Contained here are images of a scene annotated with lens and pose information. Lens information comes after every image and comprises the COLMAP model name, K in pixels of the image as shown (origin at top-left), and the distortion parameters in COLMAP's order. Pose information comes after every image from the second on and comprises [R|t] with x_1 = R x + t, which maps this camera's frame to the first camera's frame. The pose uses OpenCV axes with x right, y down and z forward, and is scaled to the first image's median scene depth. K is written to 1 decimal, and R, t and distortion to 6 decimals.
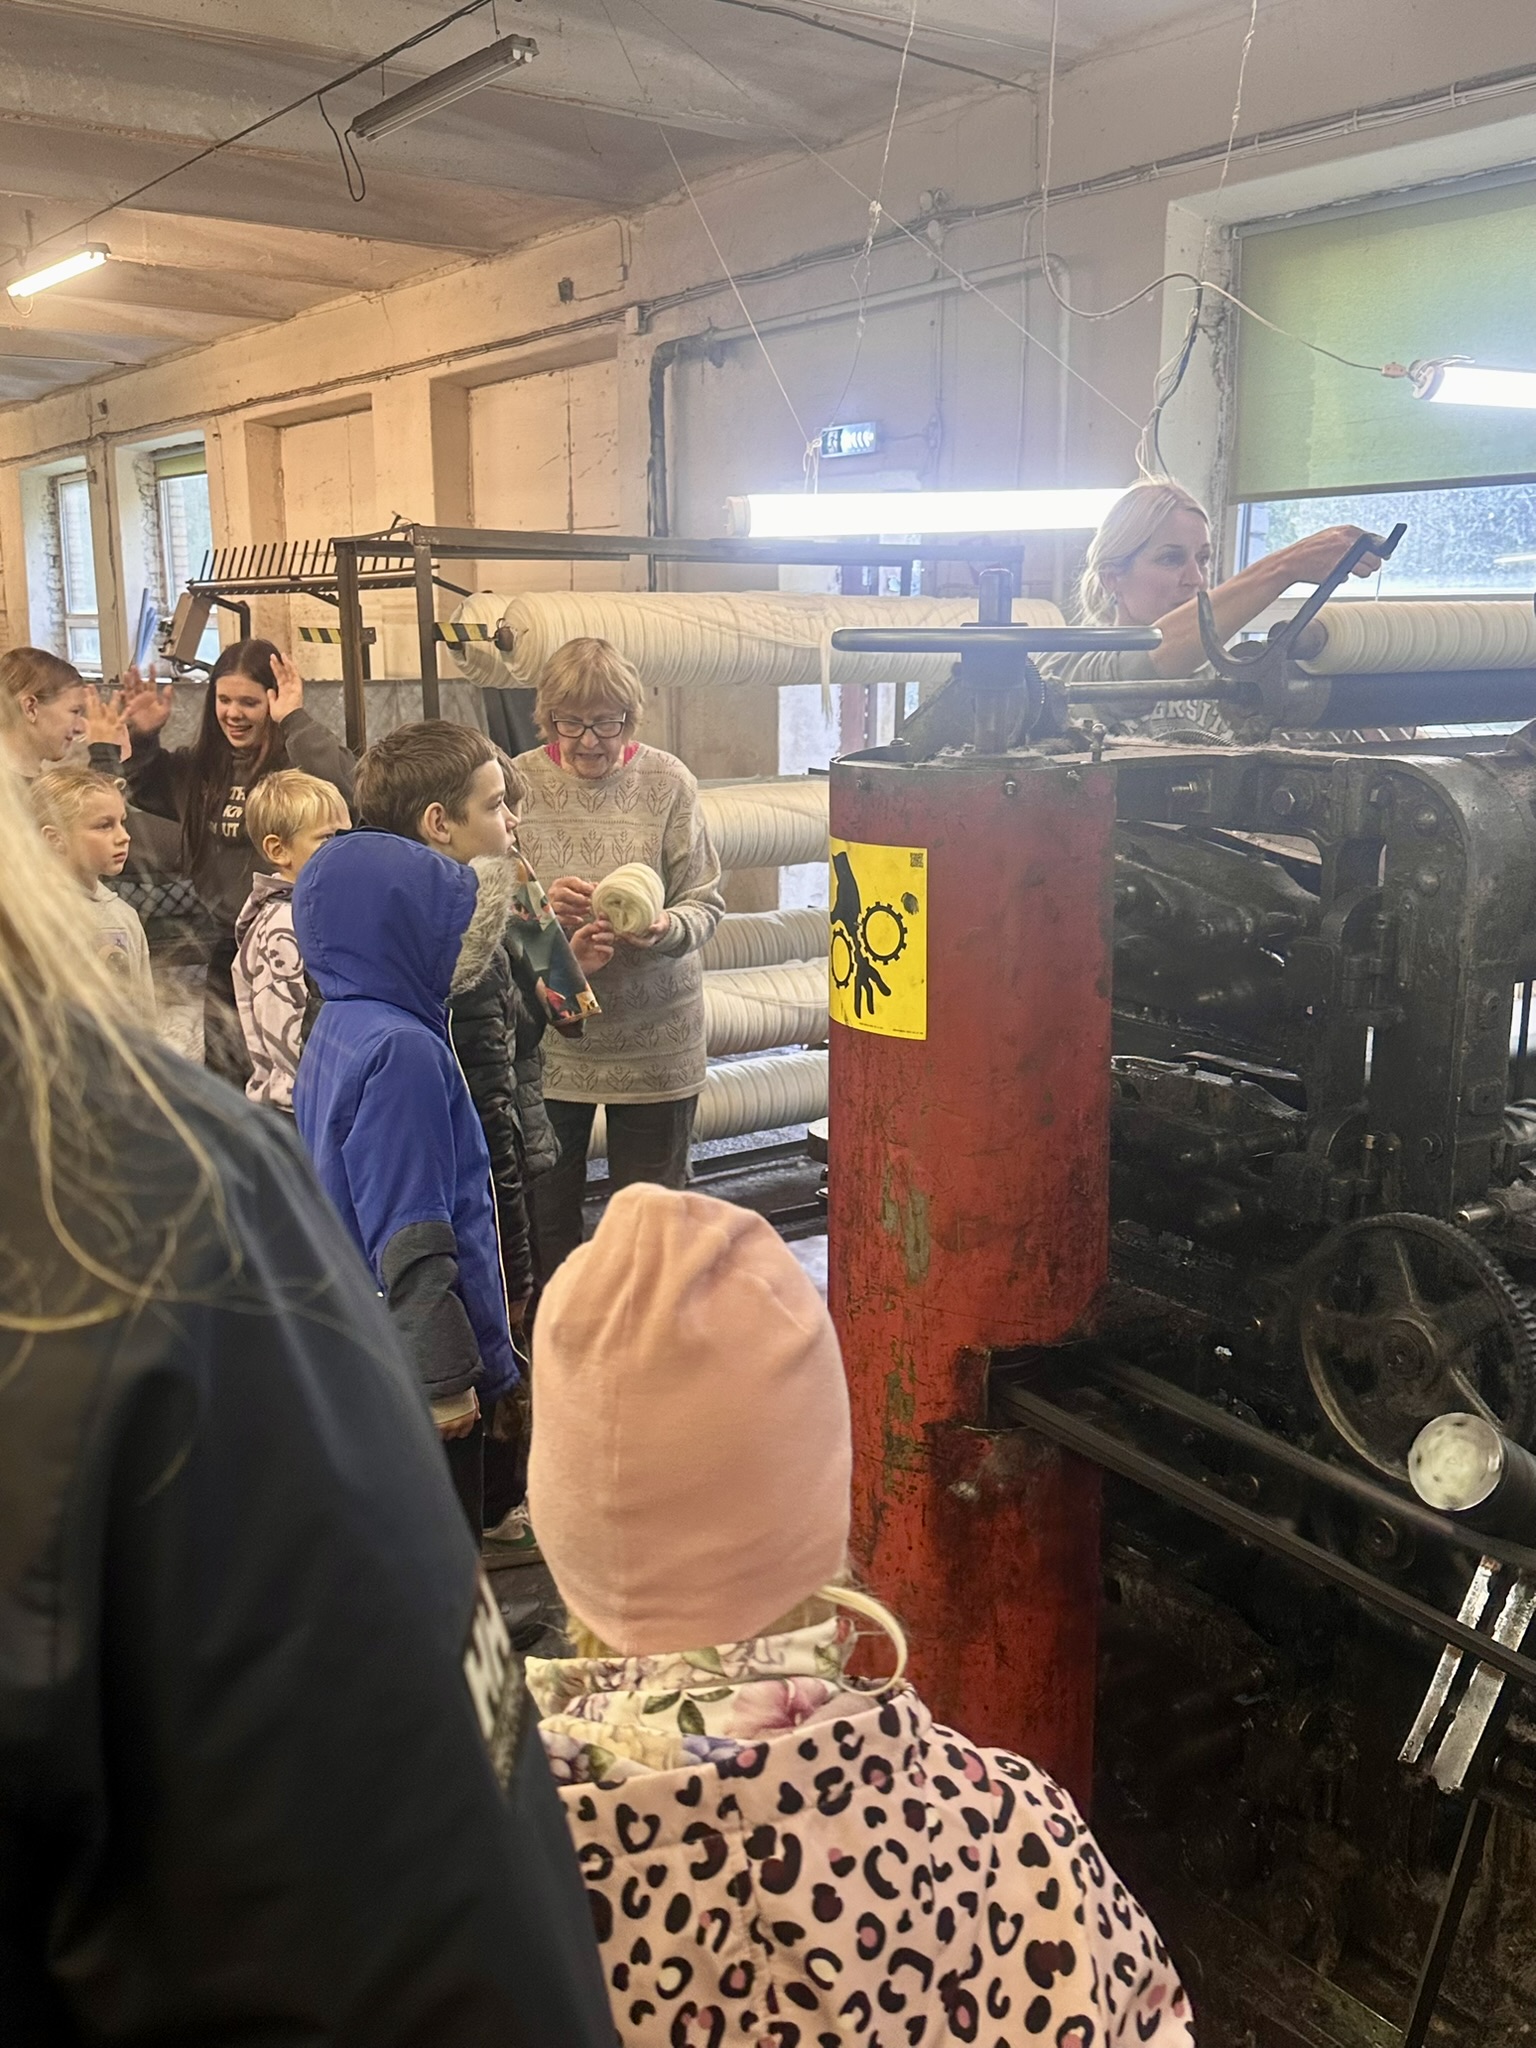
lens RADIAL K [[1998.1, 0, 768.0], [0, 1998.1, 1024.0], [0, 0, 1]] dist [0.186582, -0.304966]
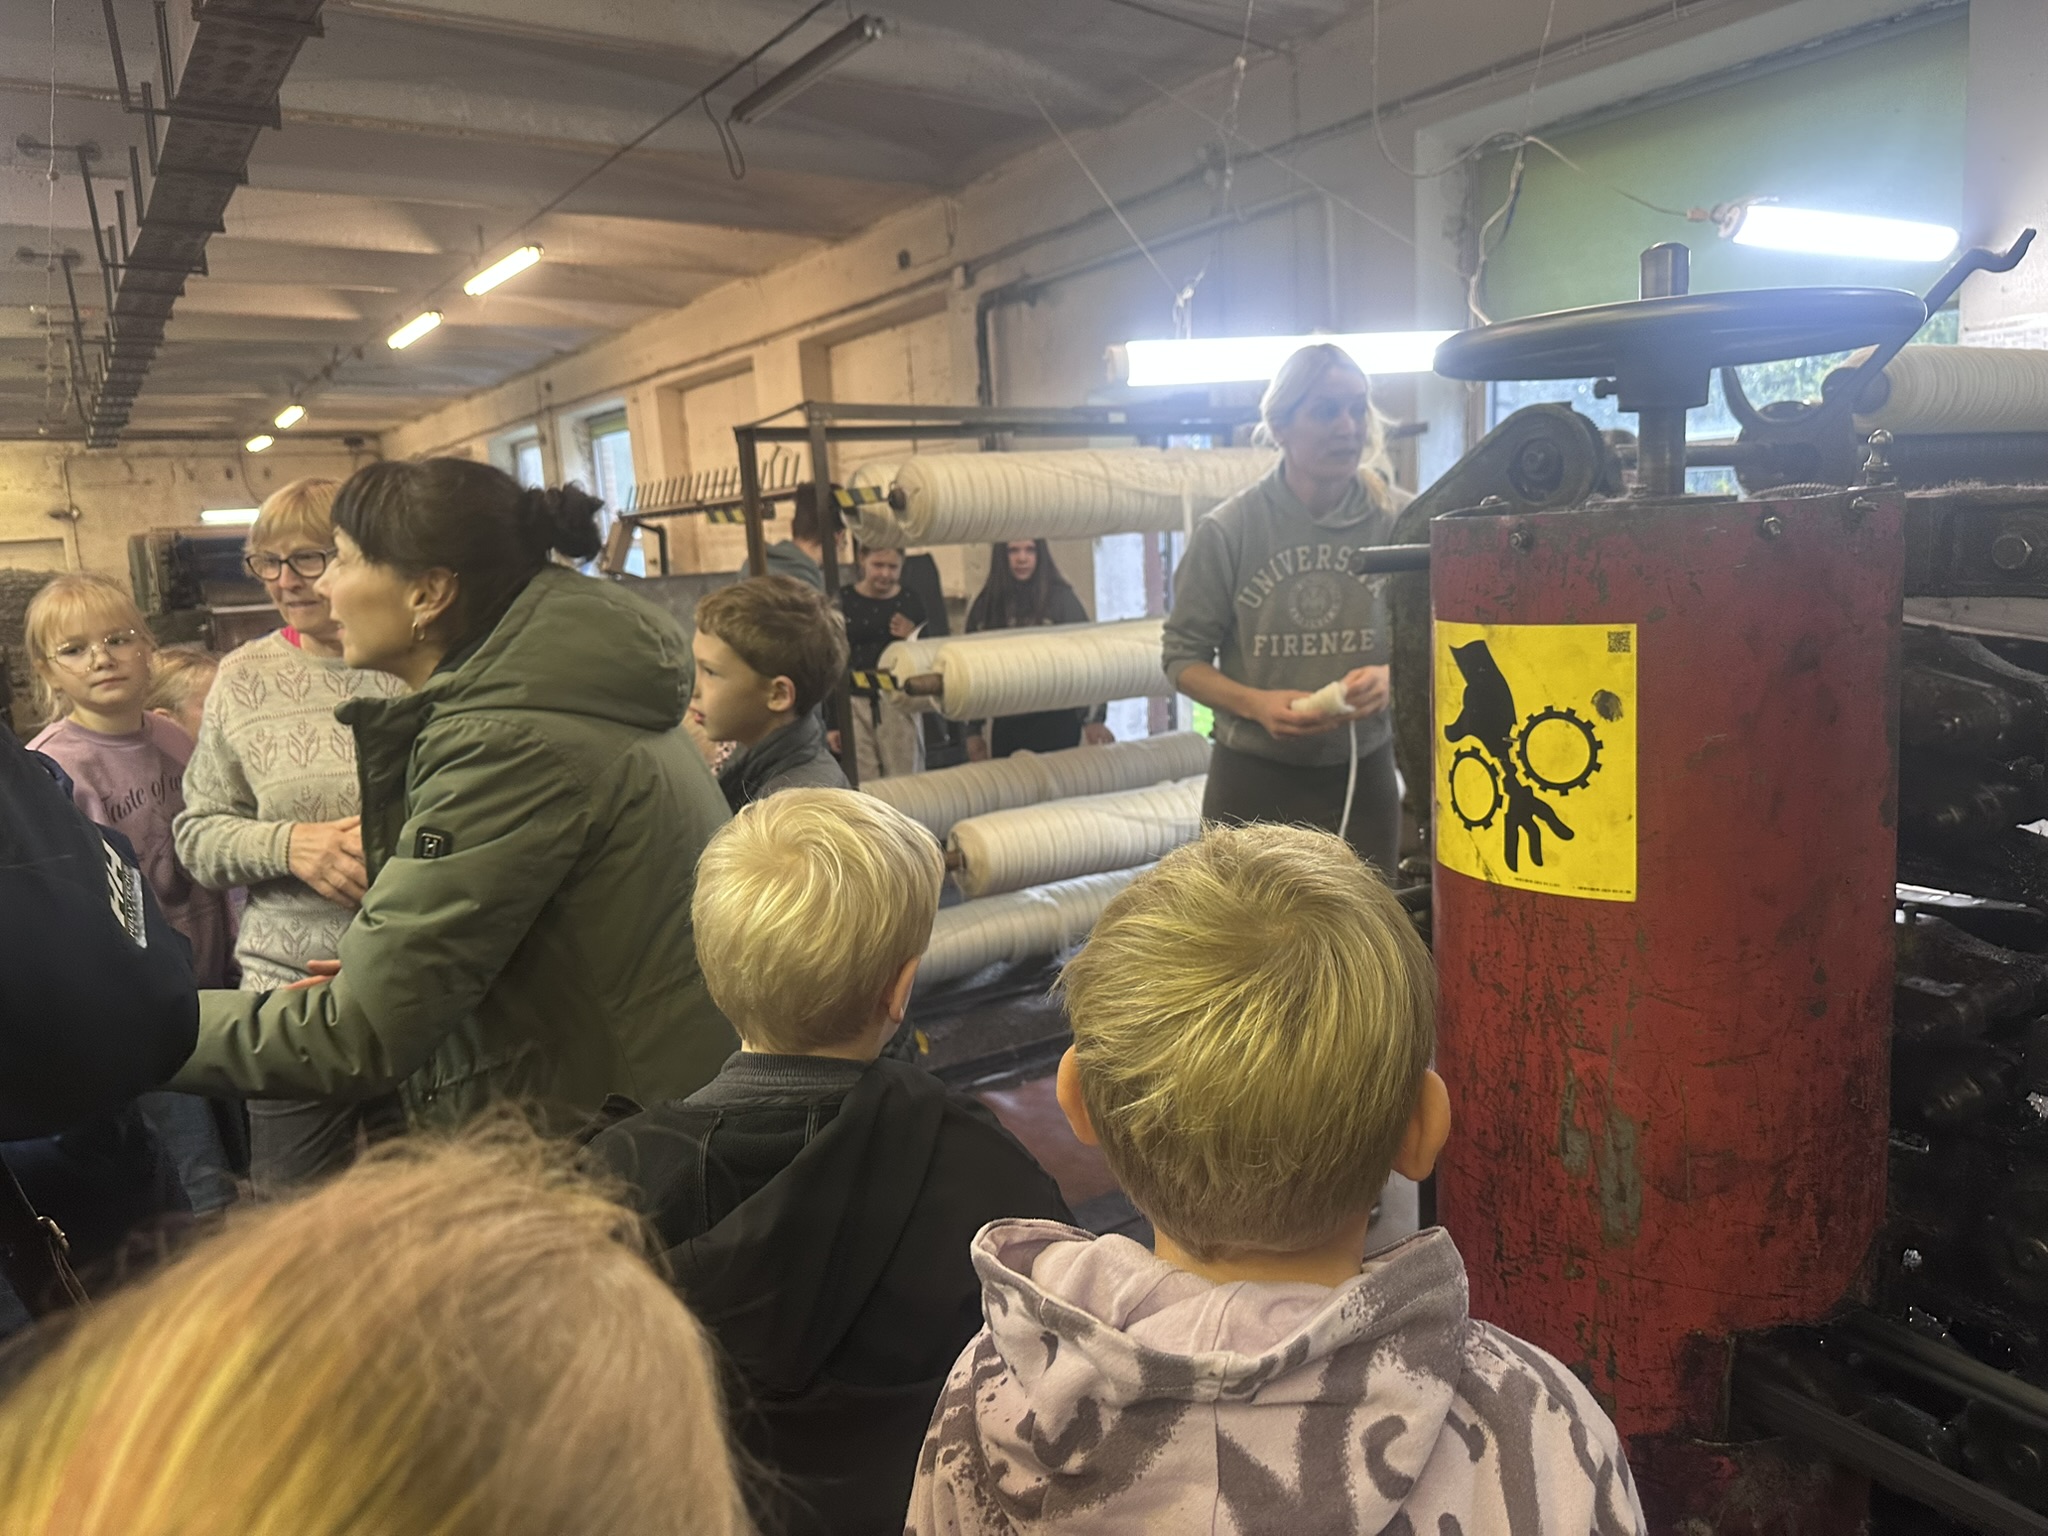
lens RADIAL K [[1410.7, 0, 1024.0], [0, 1410.7, 768.0], [0, 0, 1]] dist [0.109100, -0.131533]
pose [[0.998498, -0.053711, -0.010775, -0.057911], [0.053248, 0.997804, -0.039391, -0.013868], [0.012867, 0.038758, 0.999166, 0.233453]]
